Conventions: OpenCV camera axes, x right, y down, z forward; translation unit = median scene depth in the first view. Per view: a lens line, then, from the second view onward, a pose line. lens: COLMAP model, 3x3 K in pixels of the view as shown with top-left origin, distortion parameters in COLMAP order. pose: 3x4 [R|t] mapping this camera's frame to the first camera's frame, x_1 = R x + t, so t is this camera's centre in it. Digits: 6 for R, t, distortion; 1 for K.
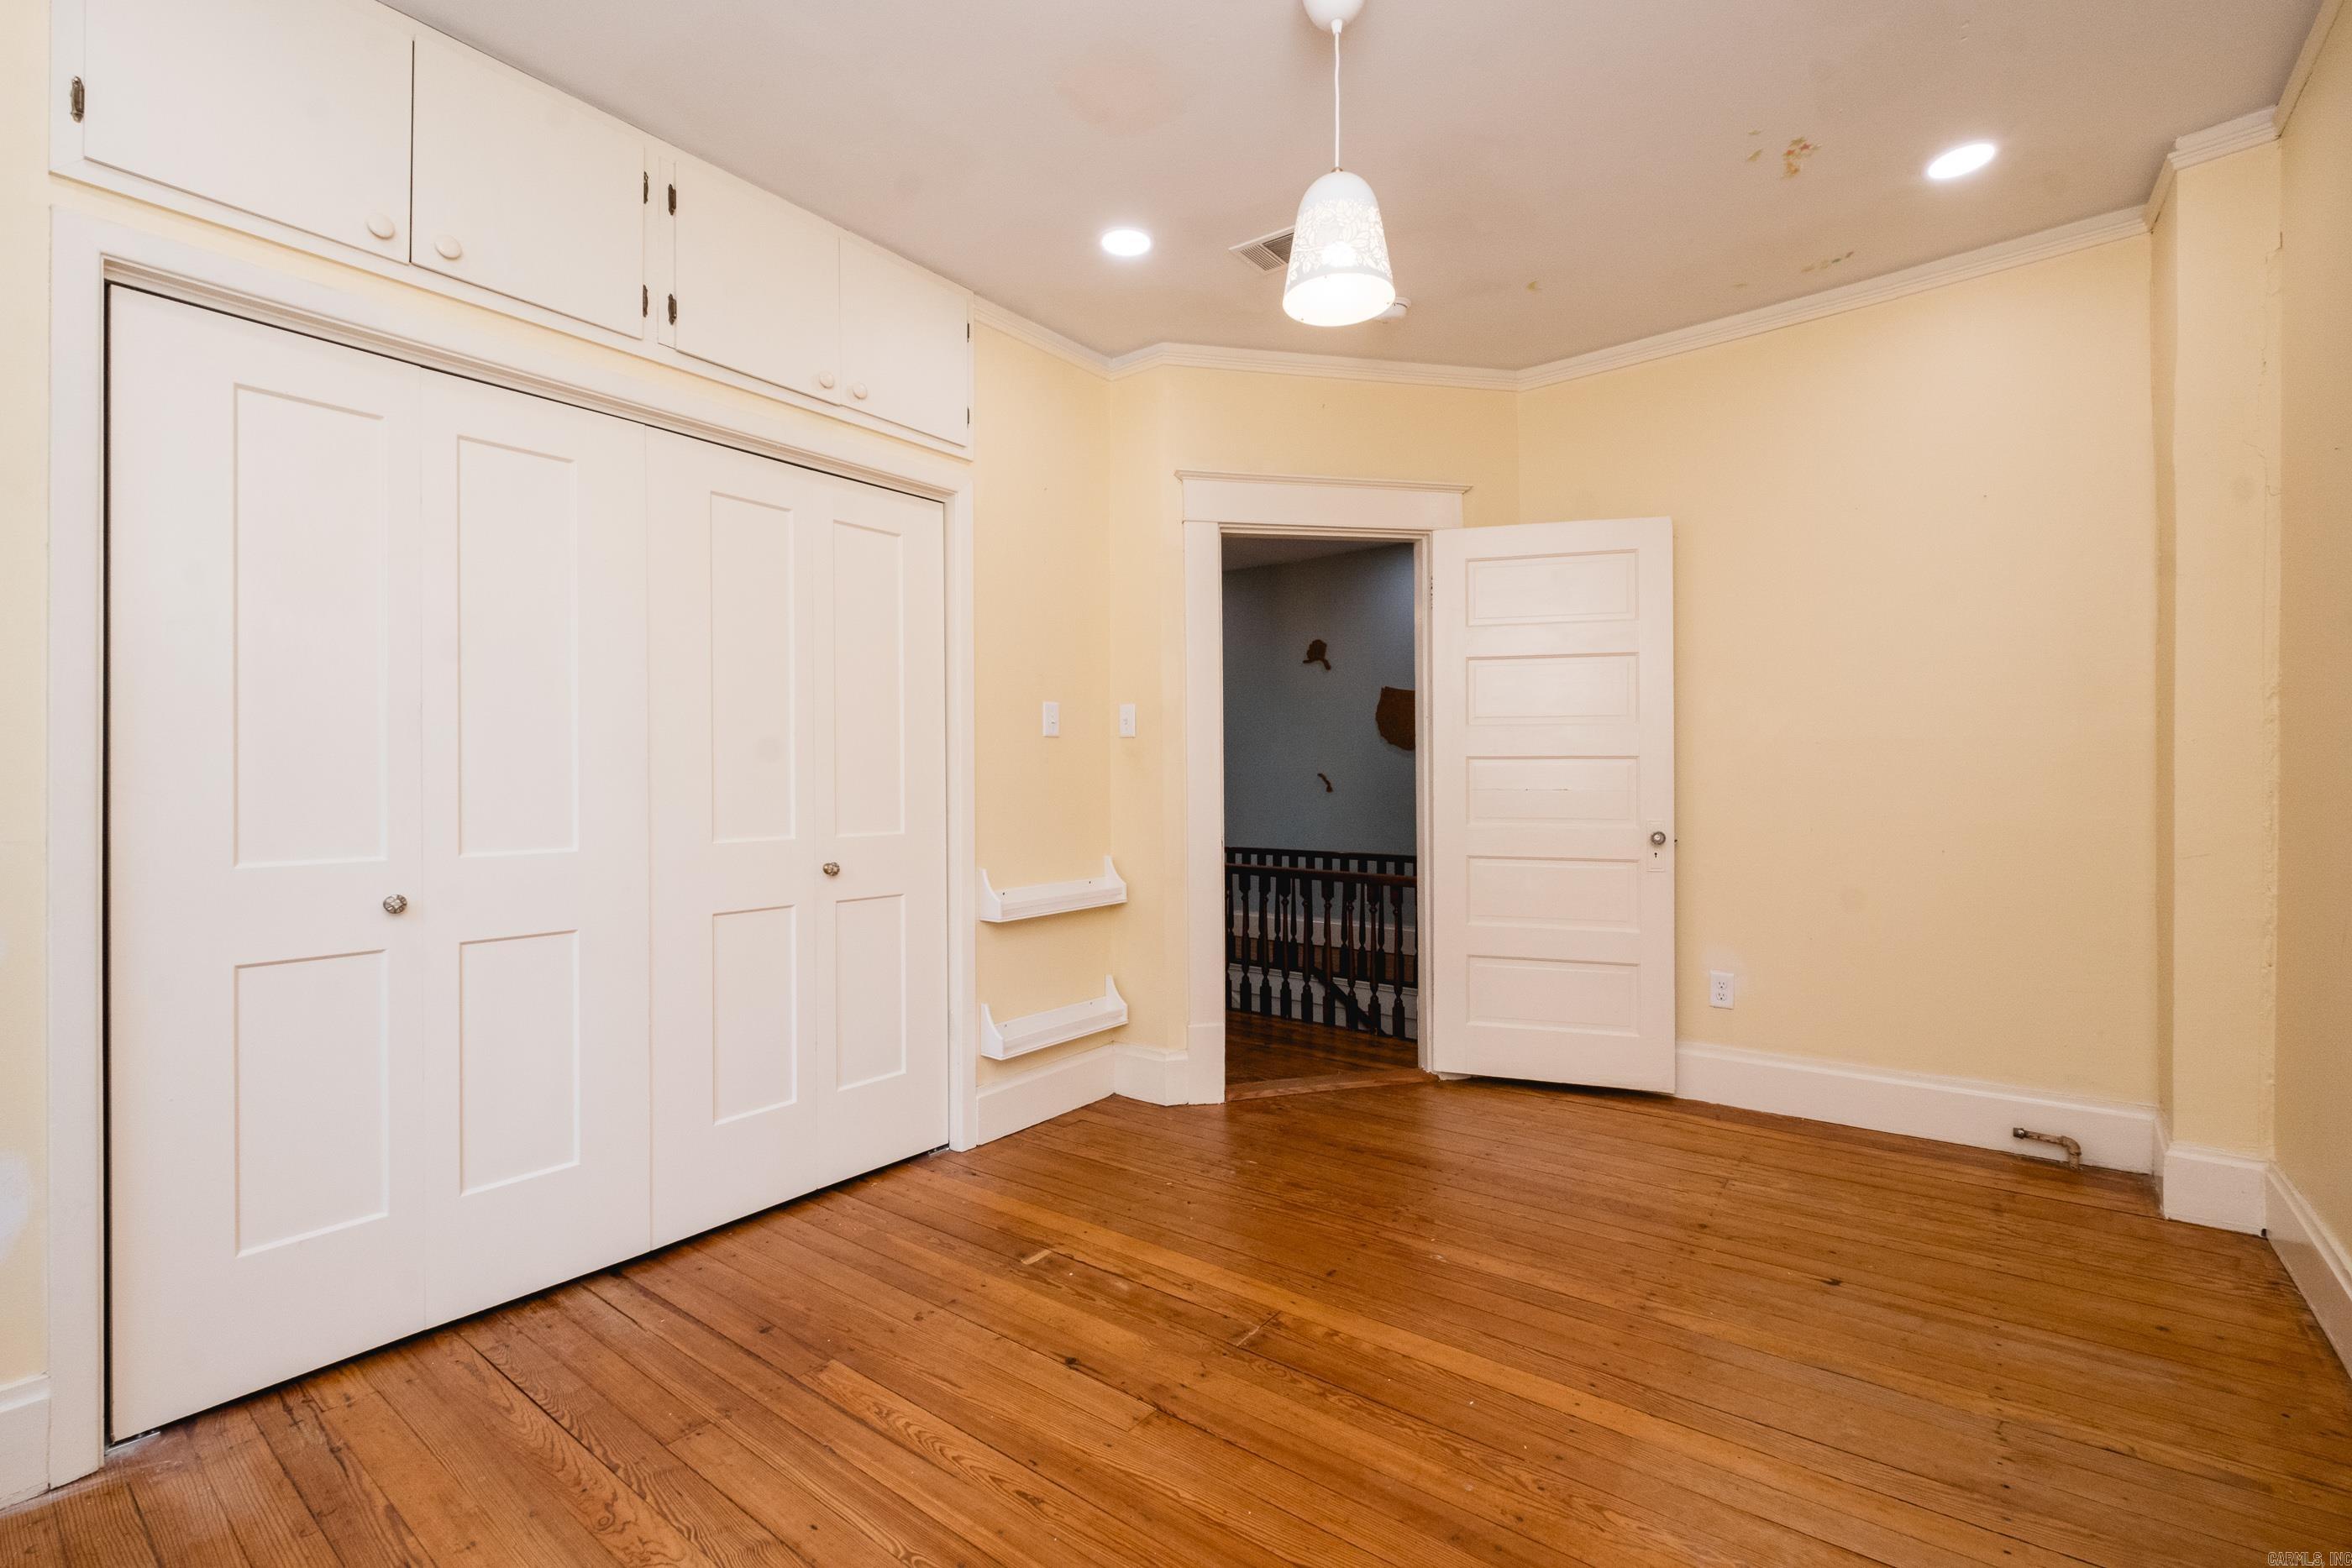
lens RADIAL K [[1028.9, 0, 1176.0], [0, 1028.9, 784.0], [0, 0, 1]] dist [0.001887, -0.000218]
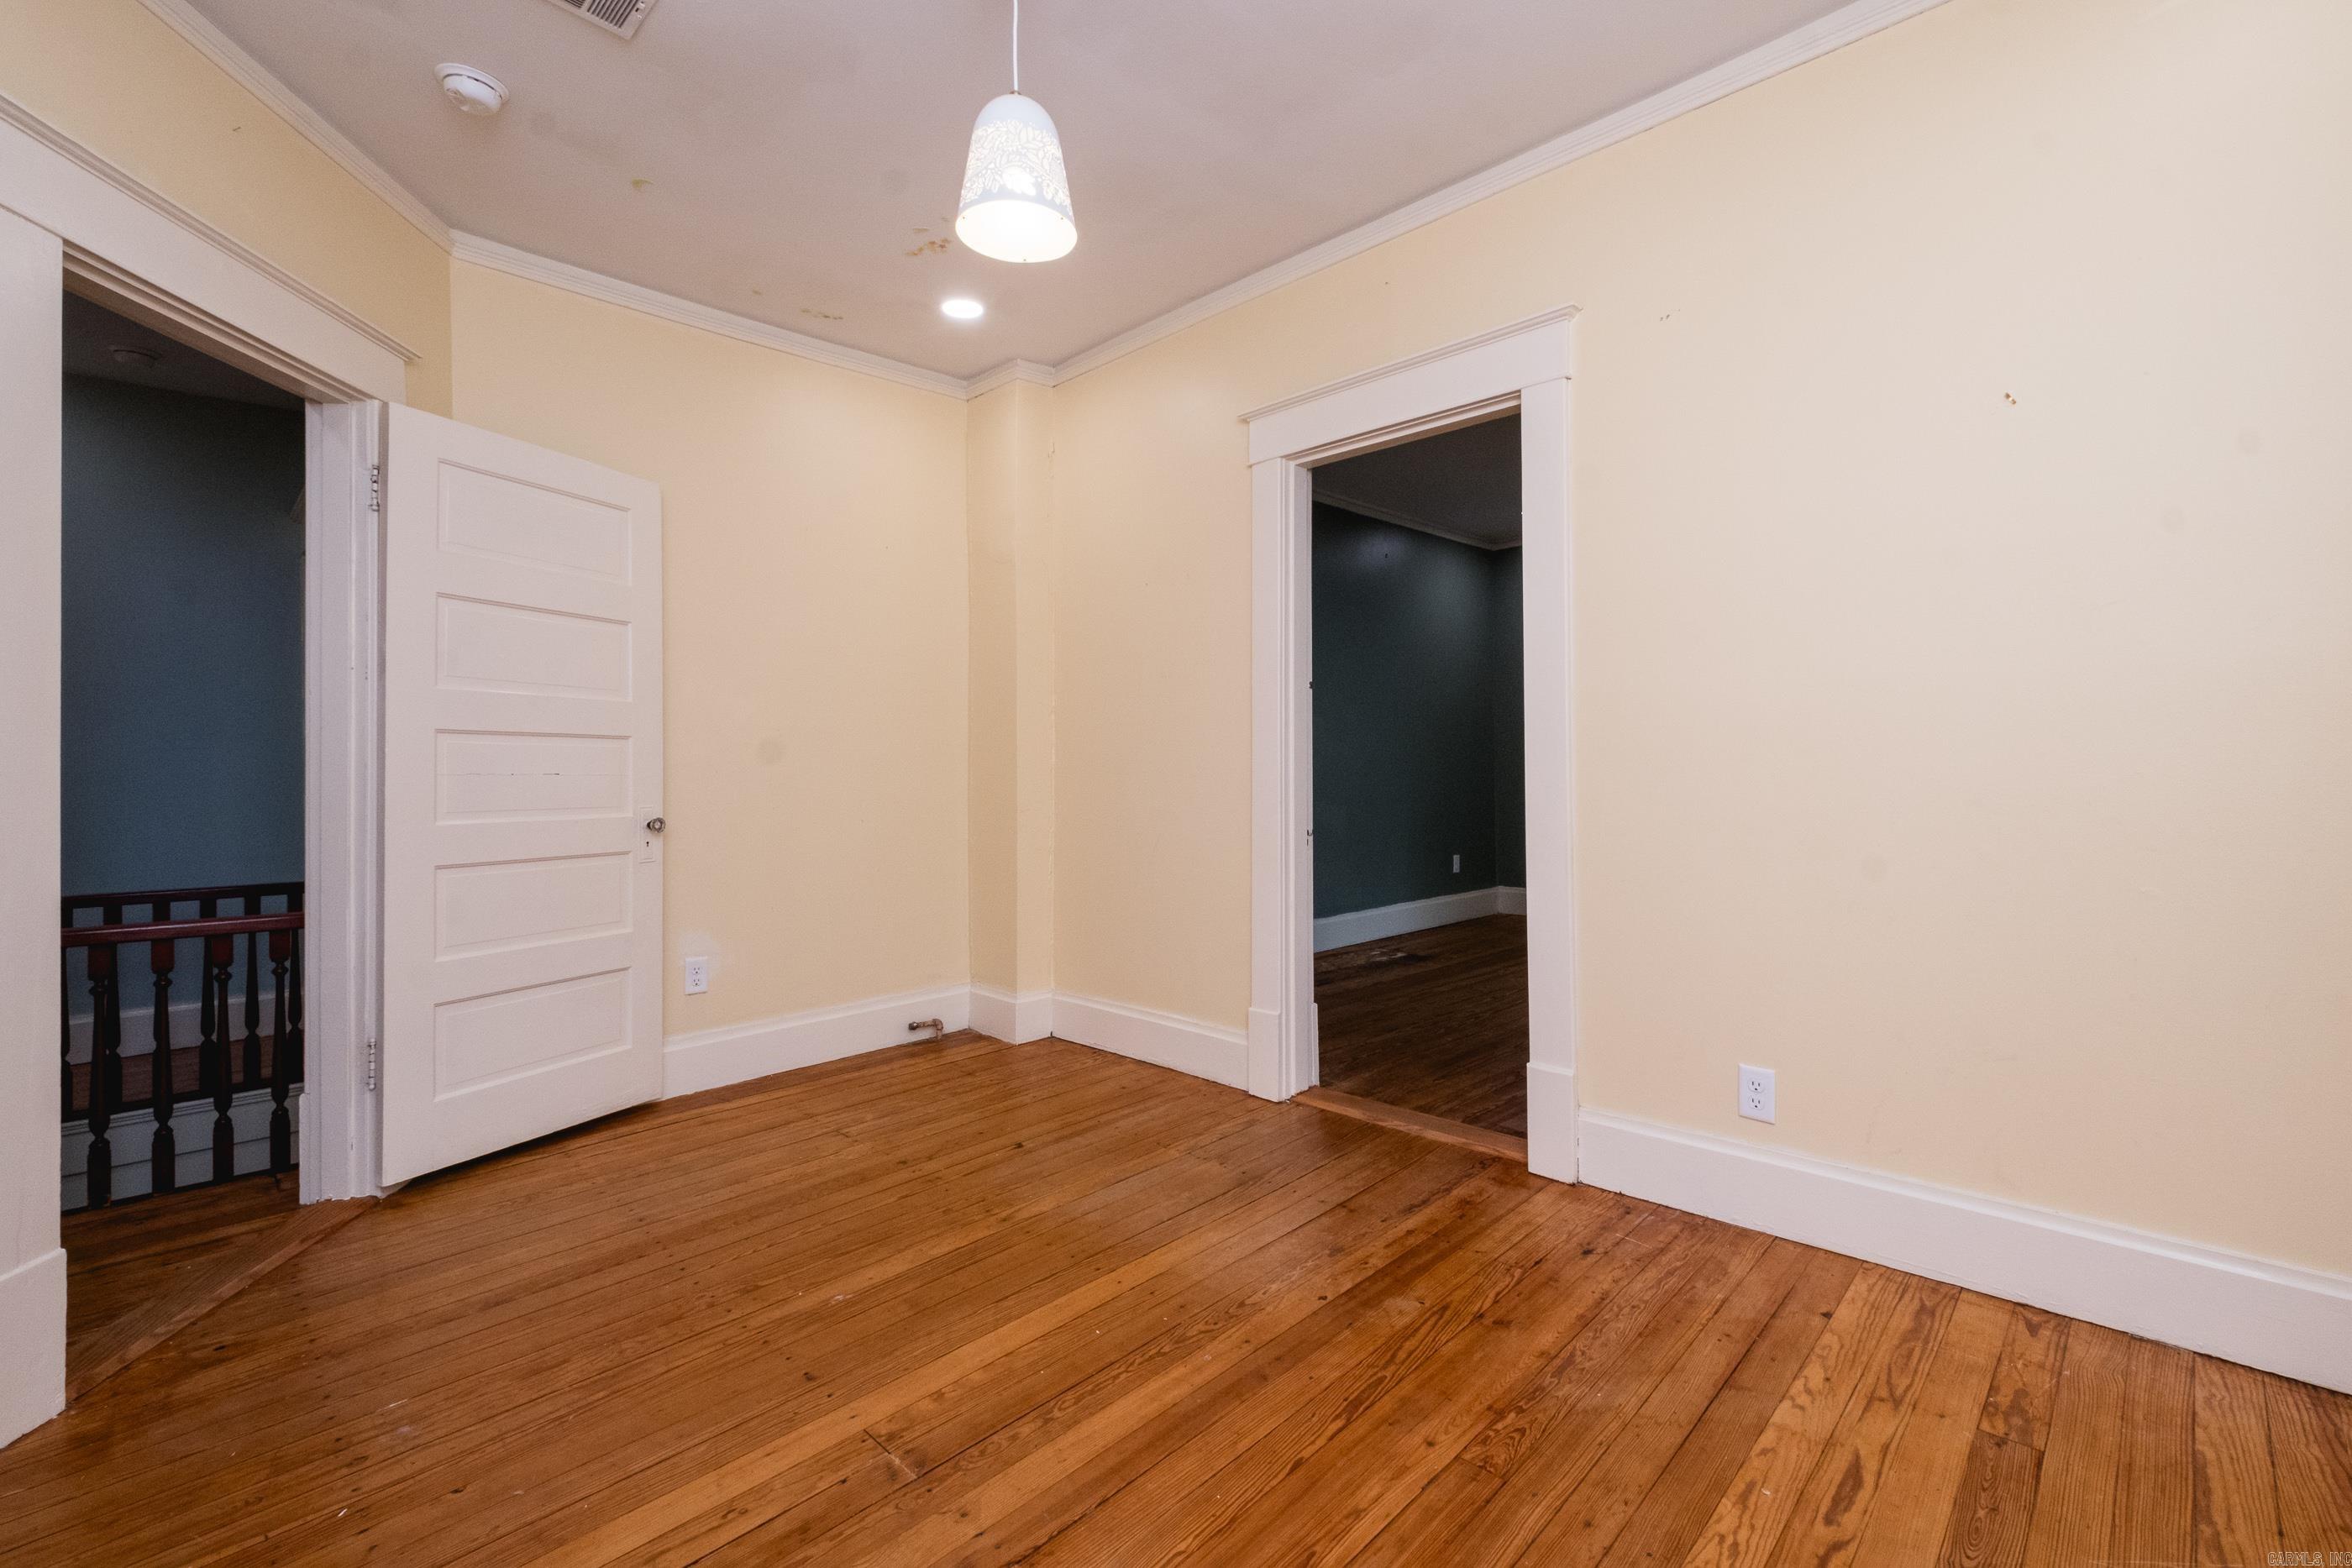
lens RADIAL K [[1027.5, 0, 1209.3], [0, 1027.5, 757.1], [0, 0, 1]] dist [0.001541, -0.000609]
pose [[0.081110, 0.016865, 0.996562, -0.489189], [0.012090, 0.999767, -0.017904, 0.015975], [-0.996632, 0.013501, 0.080888, 0.498005]]
